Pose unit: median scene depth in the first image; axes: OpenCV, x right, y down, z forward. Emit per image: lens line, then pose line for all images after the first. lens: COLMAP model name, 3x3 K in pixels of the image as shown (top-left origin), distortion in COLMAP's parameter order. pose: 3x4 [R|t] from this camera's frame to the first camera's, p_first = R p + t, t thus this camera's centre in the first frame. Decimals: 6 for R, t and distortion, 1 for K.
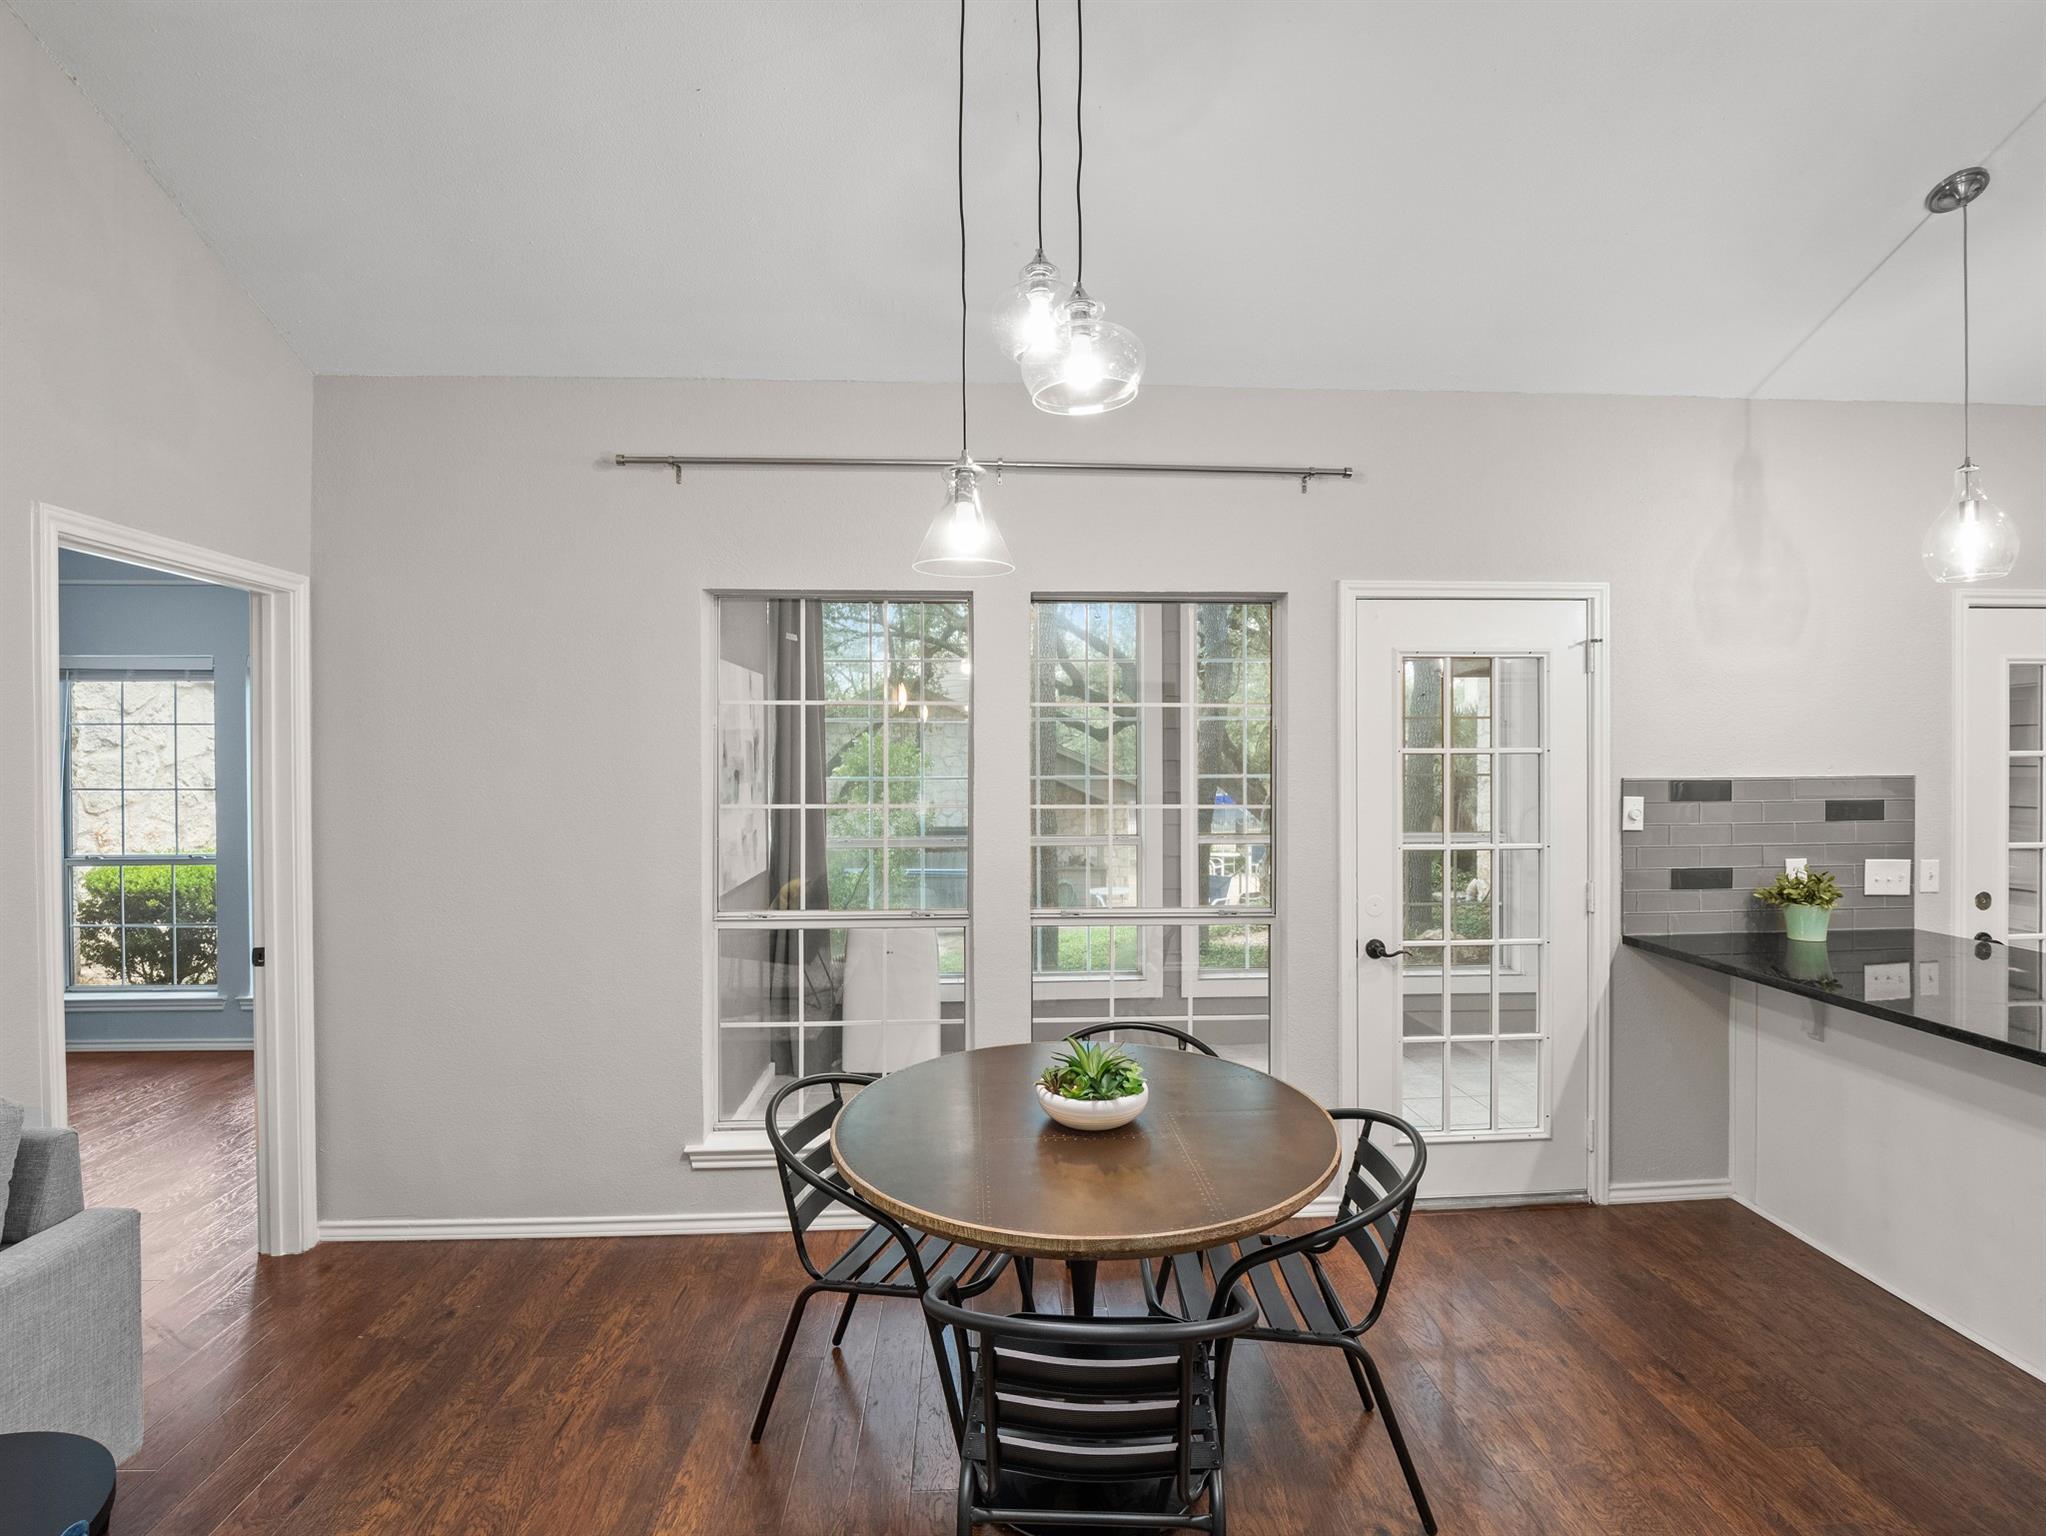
lens RADIAL K [[990.7, 0, 1022.0], [0, 990.7, 758.5], [0, 0, 1]] dist [-0.017402, 0.000155]
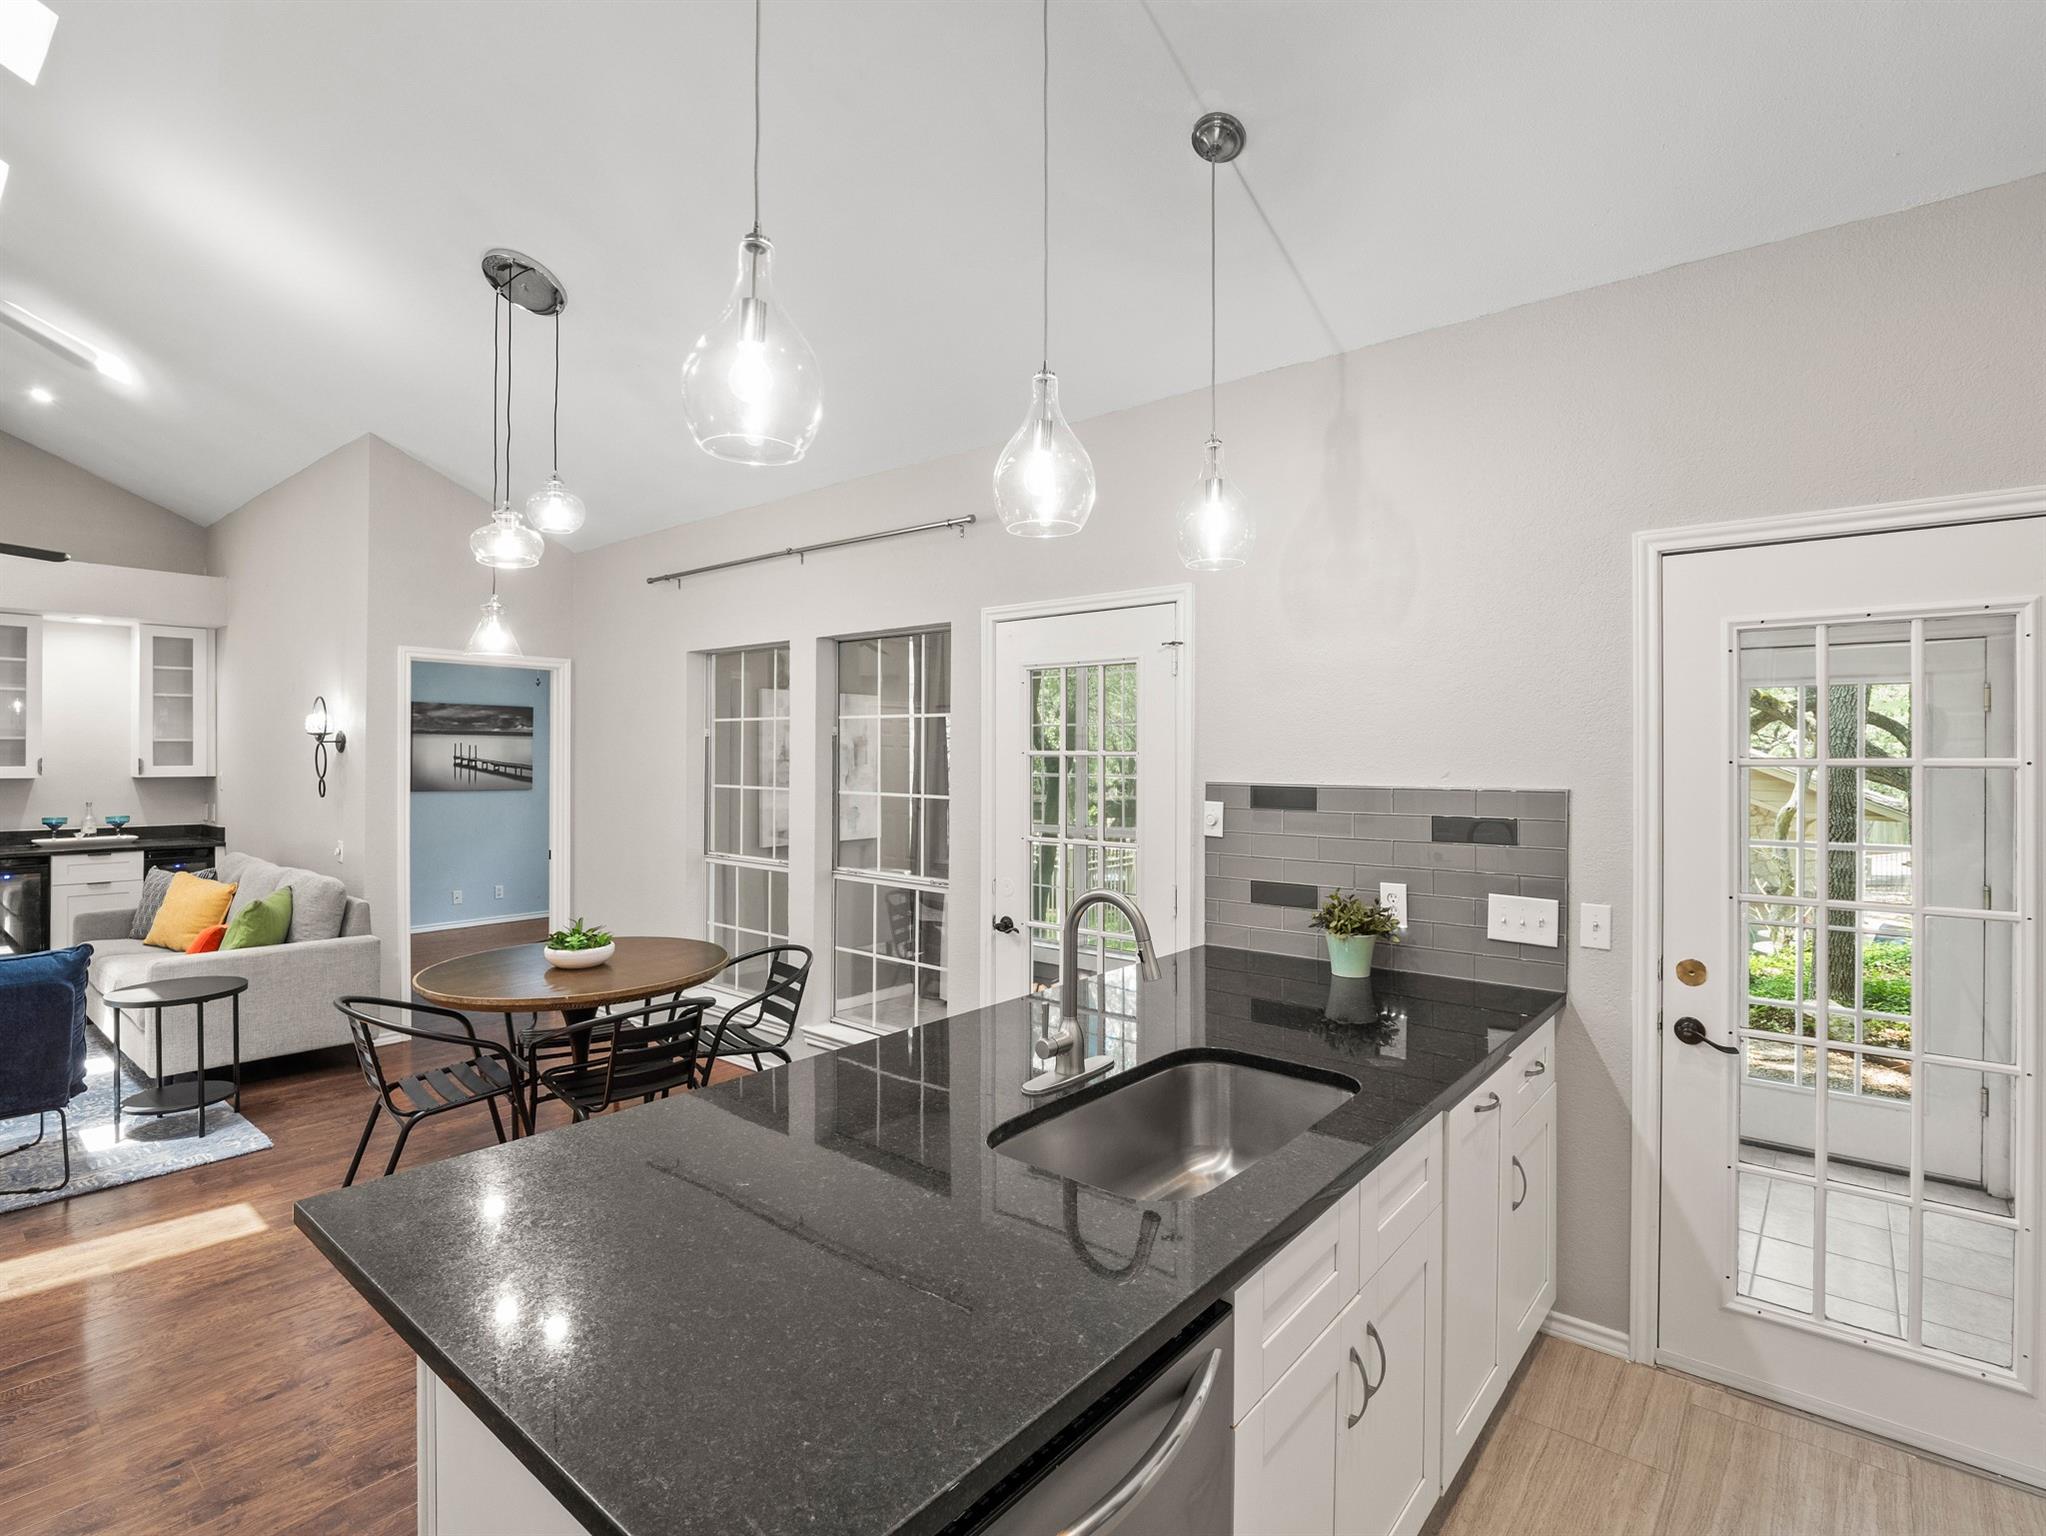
lens RADIAL K [[1004.6, 0, 1014.7], [0, 1004.6, 758.7], [0, 0, 1]] dist [-0.004494, -0.006964]
pose [[0.731048, 0.009927, -0.682254, 1.148851], [-0.012407, 0.999922, 0.001254, -0.002085], [0.682213, 0.007548, 0.731114, 0.145716]]
